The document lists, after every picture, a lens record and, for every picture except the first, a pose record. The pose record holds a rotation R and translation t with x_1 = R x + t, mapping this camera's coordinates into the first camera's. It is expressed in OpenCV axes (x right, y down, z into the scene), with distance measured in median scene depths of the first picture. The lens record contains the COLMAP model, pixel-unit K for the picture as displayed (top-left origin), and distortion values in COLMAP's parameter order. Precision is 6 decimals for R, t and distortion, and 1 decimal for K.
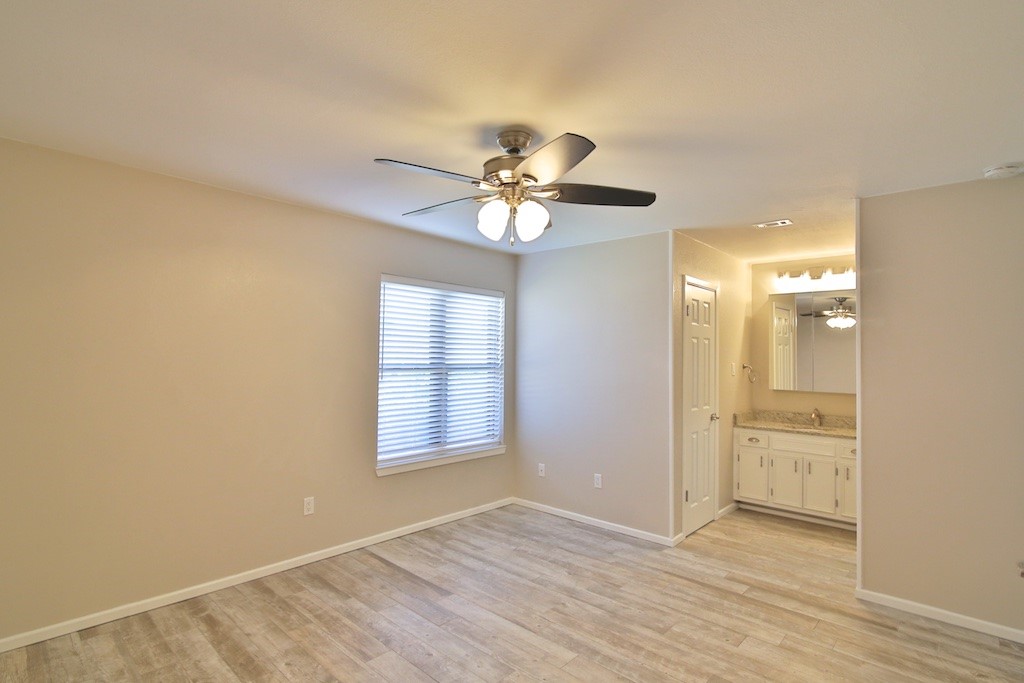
lens RADIAL K [[502.2, 0, 516.4], [0, 502.2, 337.7], [0, 0, 1]] dist [-0.021384, 0.001483]
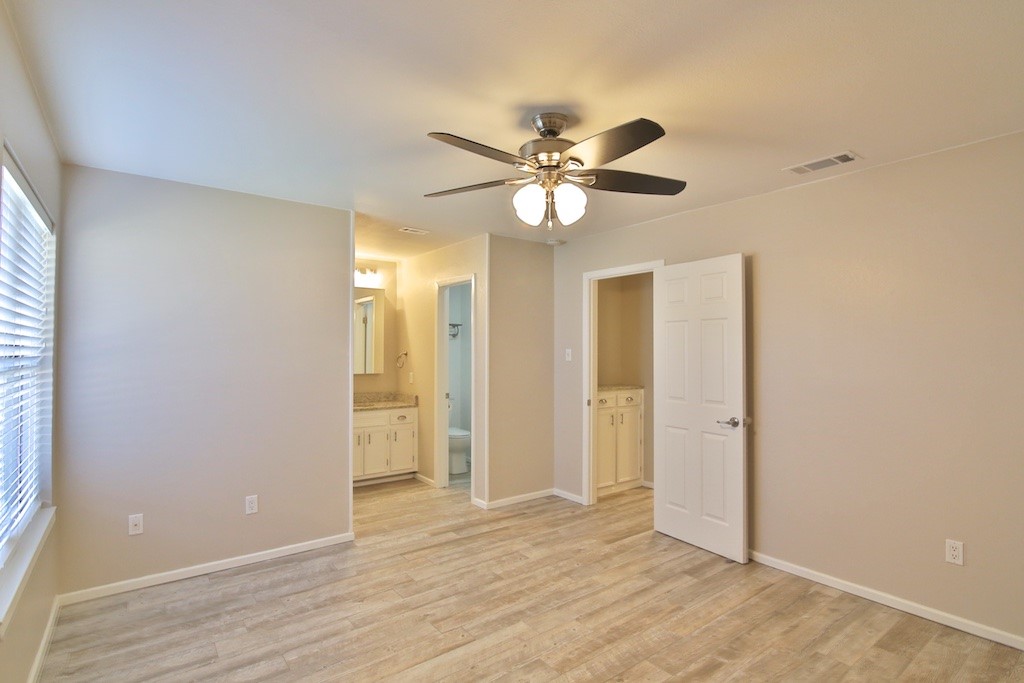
lens RADIAL K [[502.2, 0, 516.4], [0, 502.2, 337.7], [0, 0, 1]] dist [-0.021384, 0.001483]
pose [[0.187639, 0.008682, 0.982200, -0.699442], [-0.029098, 0.999571, -0.003277, 0.024791], [-0.981807, -0.027965, 0.187812, 0.620948]]
